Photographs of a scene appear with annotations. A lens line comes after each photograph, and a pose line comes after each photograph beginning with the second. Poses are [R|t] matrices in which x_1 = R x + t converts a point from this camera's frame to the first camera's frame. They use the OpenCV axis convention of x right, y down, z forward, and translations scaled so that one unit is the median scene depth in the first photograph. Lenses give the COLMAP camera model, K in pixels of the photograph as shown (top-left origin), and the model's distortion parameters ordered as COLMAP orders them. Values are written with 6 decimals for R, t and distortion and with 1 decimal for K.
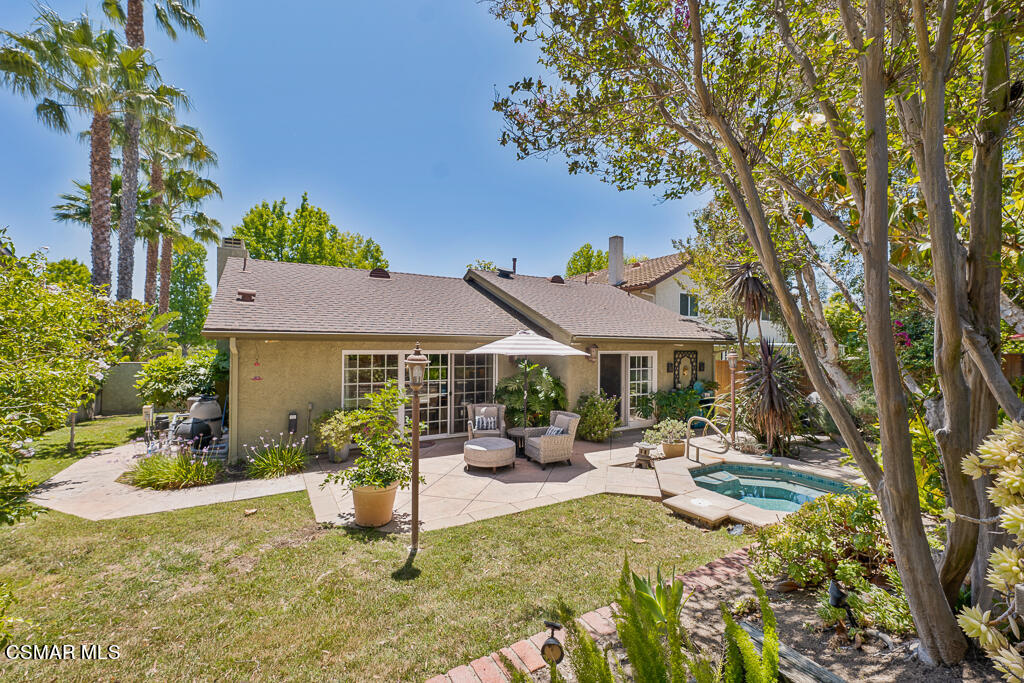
lens RADIAL K [[416.5, 0, 515.7], [0, 416.5, 340.2], [0, 0, 1]] dist [0.005622, -0.000096]
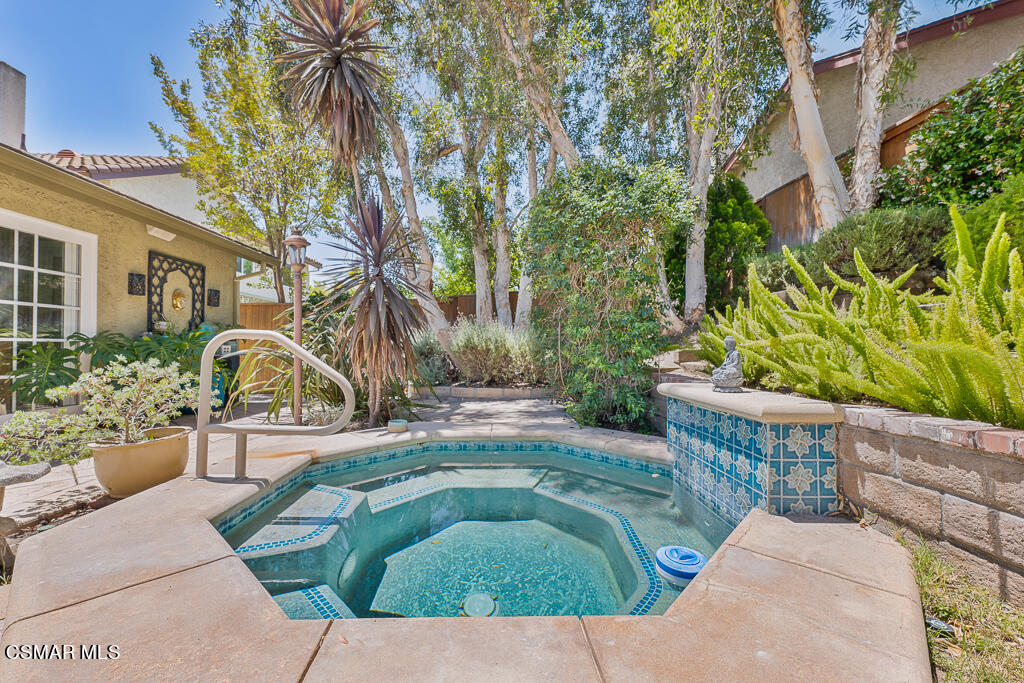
lens RADIAL K [[416.5, 0, 505.8], [0, 416.5, 339.0], [0, 0, 1]] dist [0.005622, -0.000096]
pose [[0.482988, 0.010891, 0.875559, 0.249187], [-0.008321, 0.999935, -0.007848, 0.179061], [-0.875588, -0.003495, 0.483047, 0.646143]]
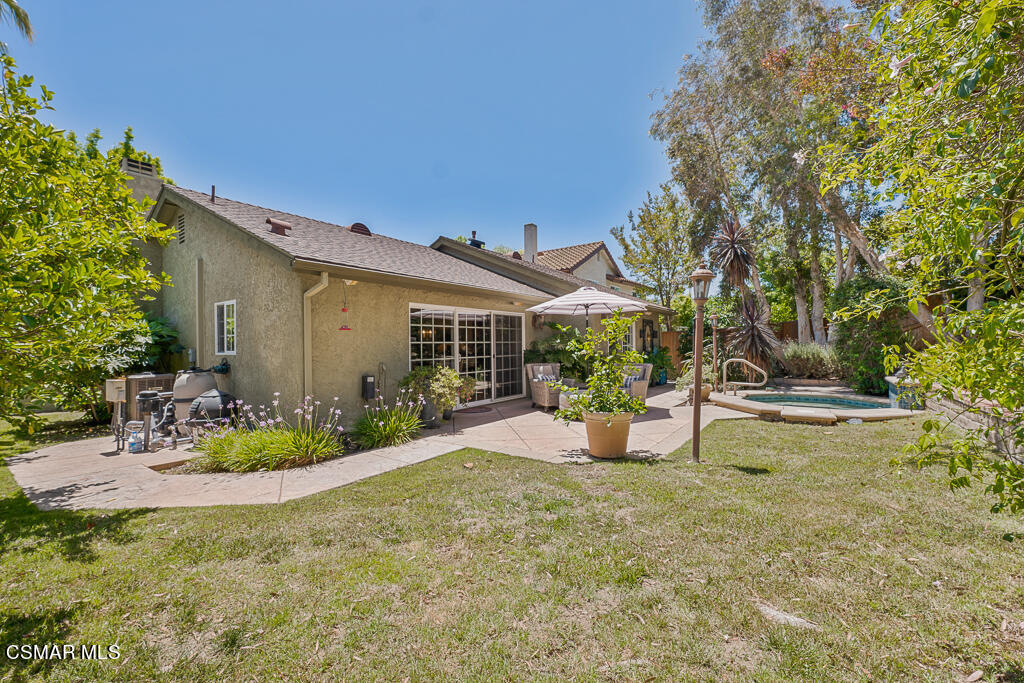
lens RADIAL K [[416.5, 0, 507.4], [0, 416.5, 346.7], [0, 0, 1]] dist [0.005622, -0.000096]
pose [[0.915523, -0.022161, 0.401656, -0.612999], [0.018541, 0.999745, 0.012898, 0.114371], [-0.401839, -0.004361, 0.915700, 0.149748]]
